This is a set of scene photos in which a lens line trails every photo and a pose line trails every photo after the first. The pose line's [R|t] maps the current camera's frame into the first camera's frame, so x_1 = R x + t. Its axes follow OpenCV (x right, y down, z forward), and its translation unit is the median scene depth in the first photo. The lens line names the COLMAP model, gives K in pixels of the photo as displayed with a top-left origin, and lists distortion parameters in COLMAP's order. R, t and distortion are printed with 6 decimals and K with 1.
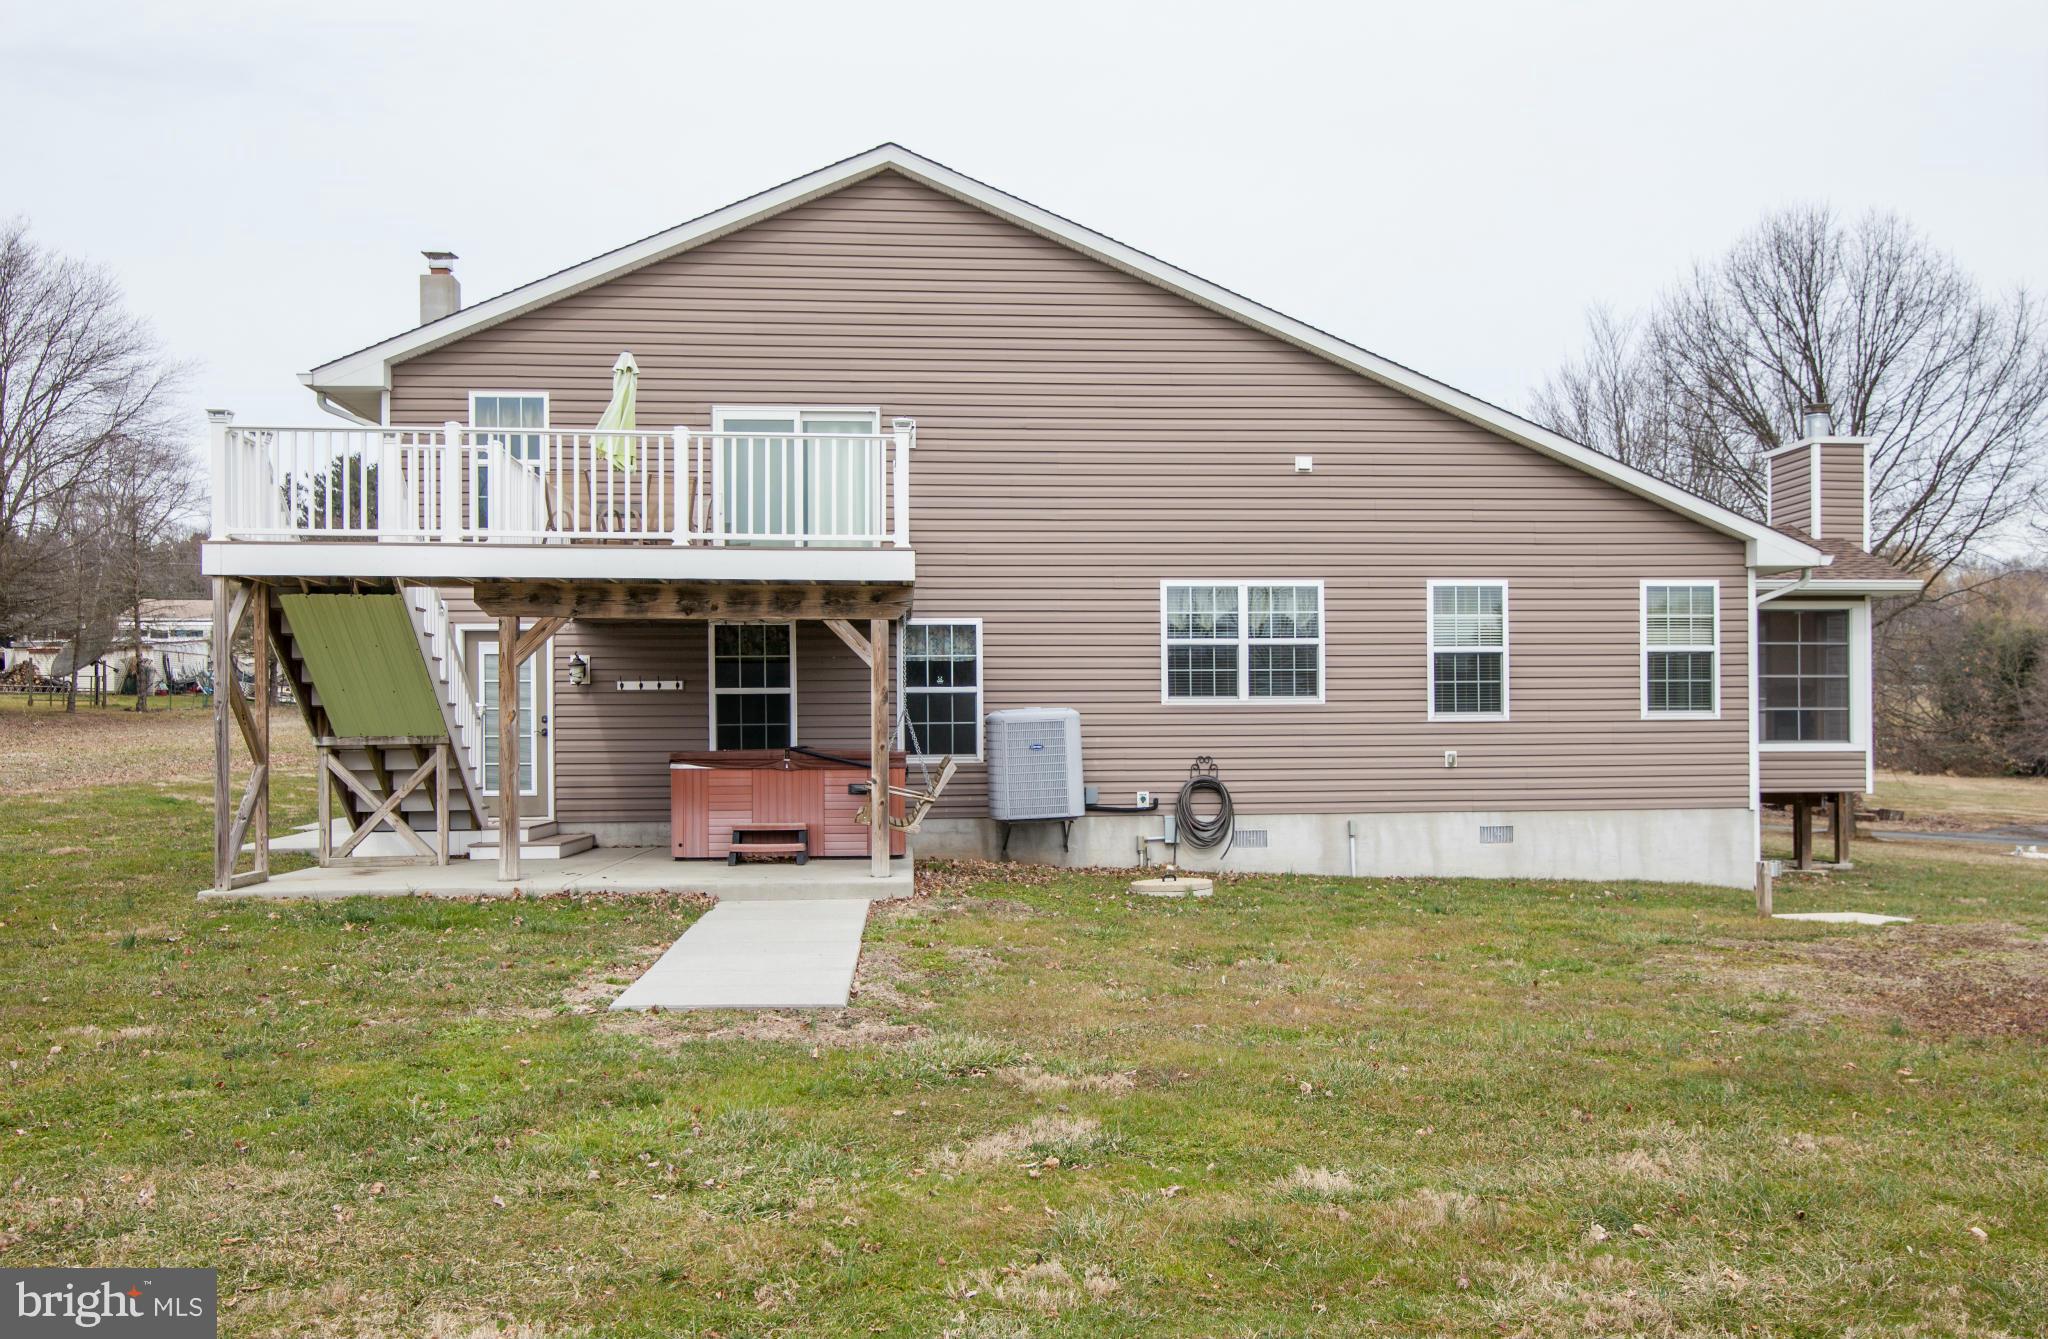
lens RADIAL K [[1448.1, 0, 1023.0], [0, 1448.1, 717.3], [0, 0, 1]] dist [0.000834, 0.000775]
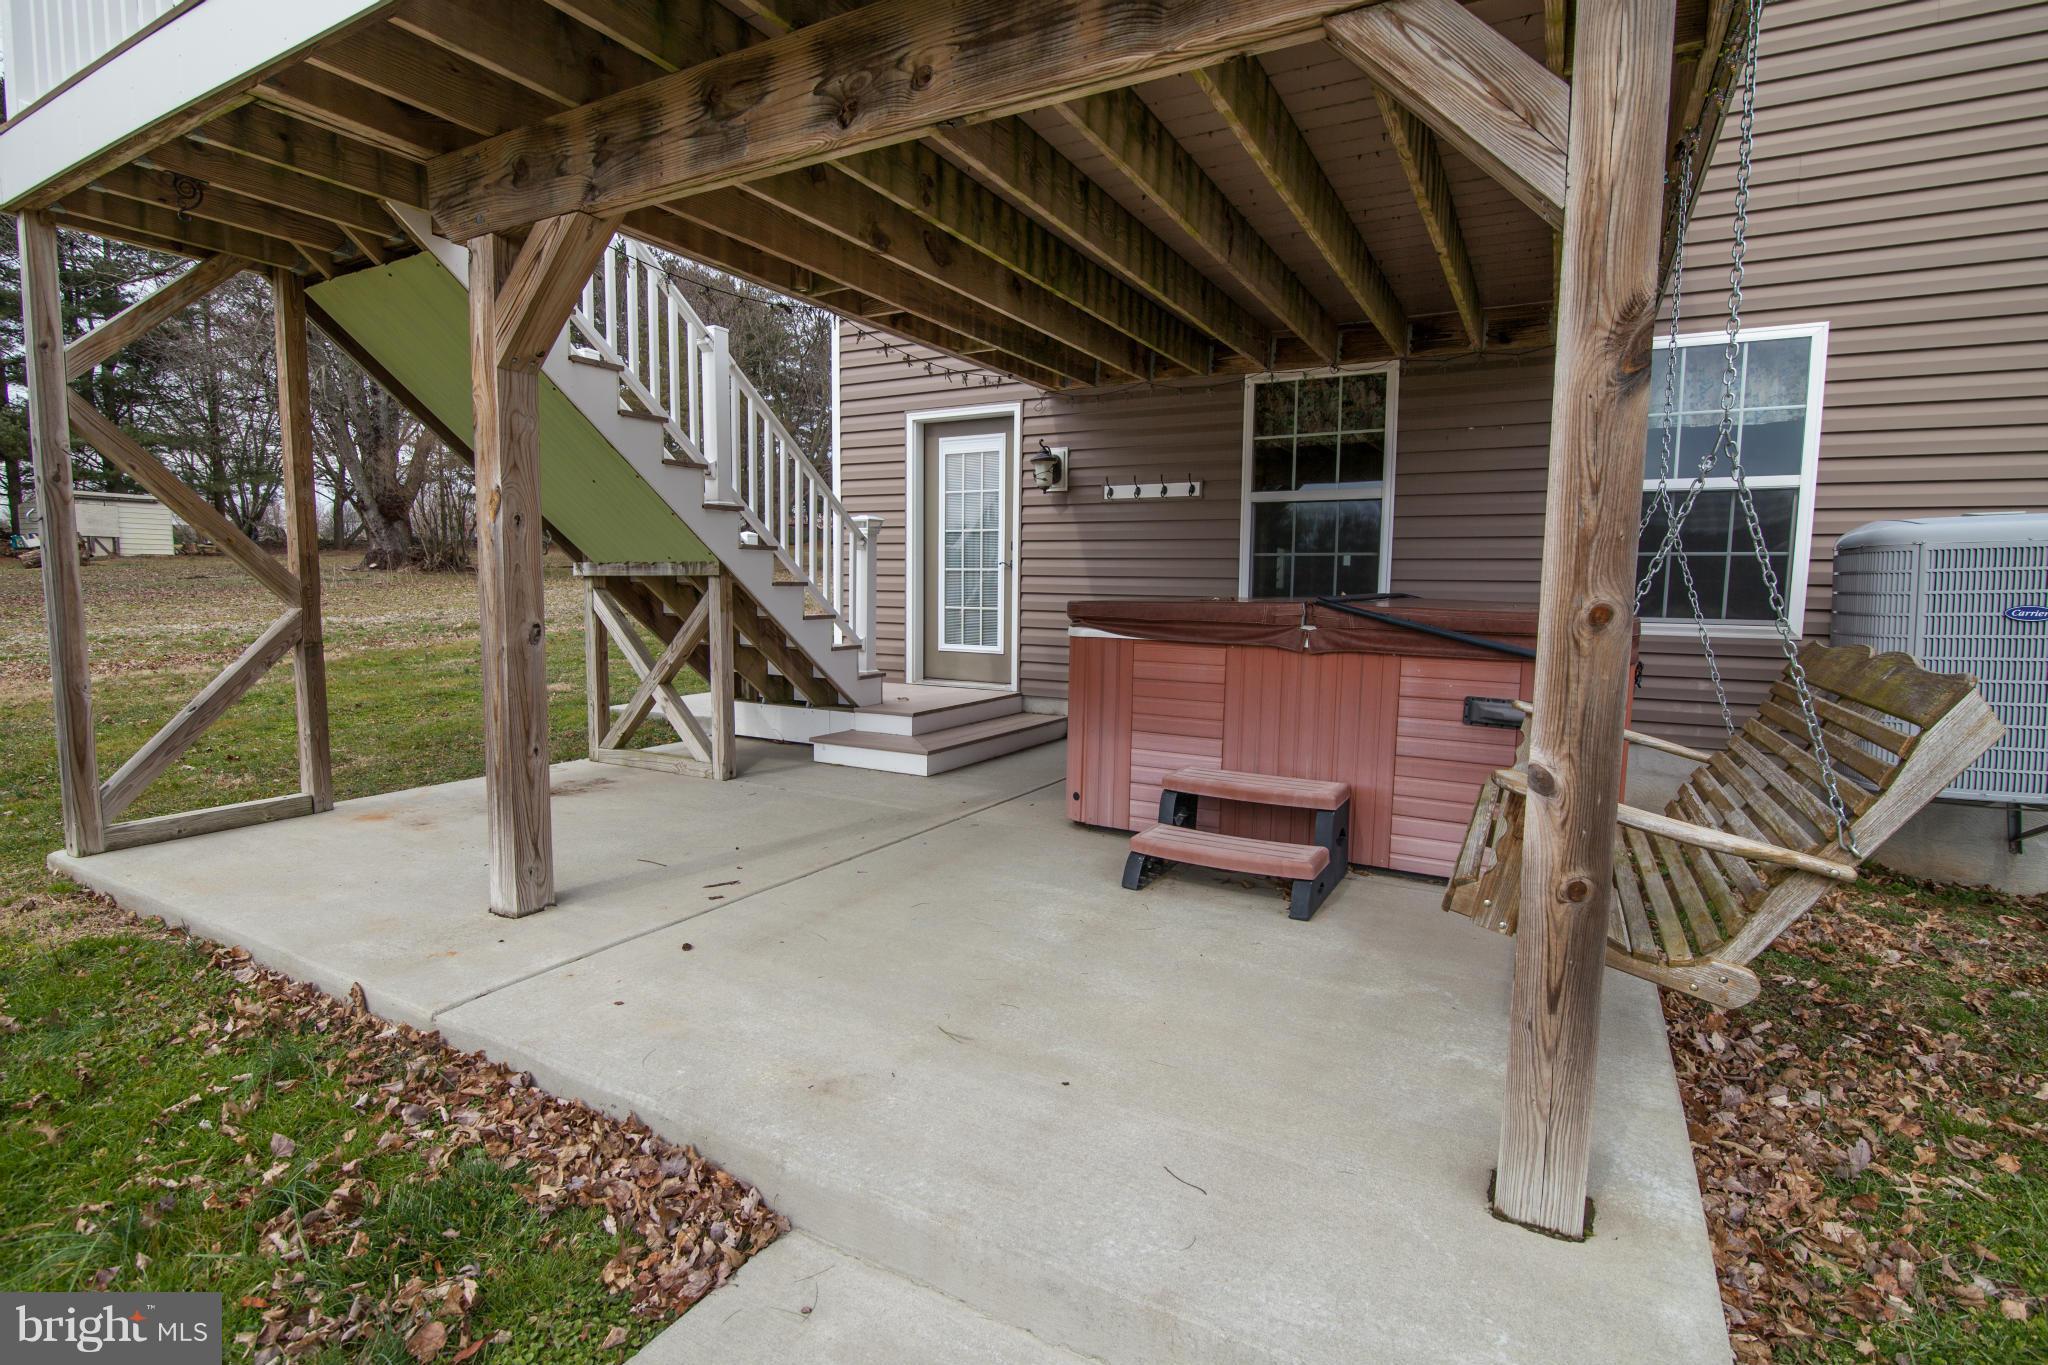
lens RADIAL K [[958.4, 0, 1024.0], [0, 958.4, 682.5], [0, 0, 1]] dist [-0.022110, -0.000003]
pose [[0.826502, 0.076155, -0.557758, -0.065485], [-0.009355, 0.992529, 0.121654, 0.010706], [0.562856, -0.095329, 0.821040, 0.624267]]
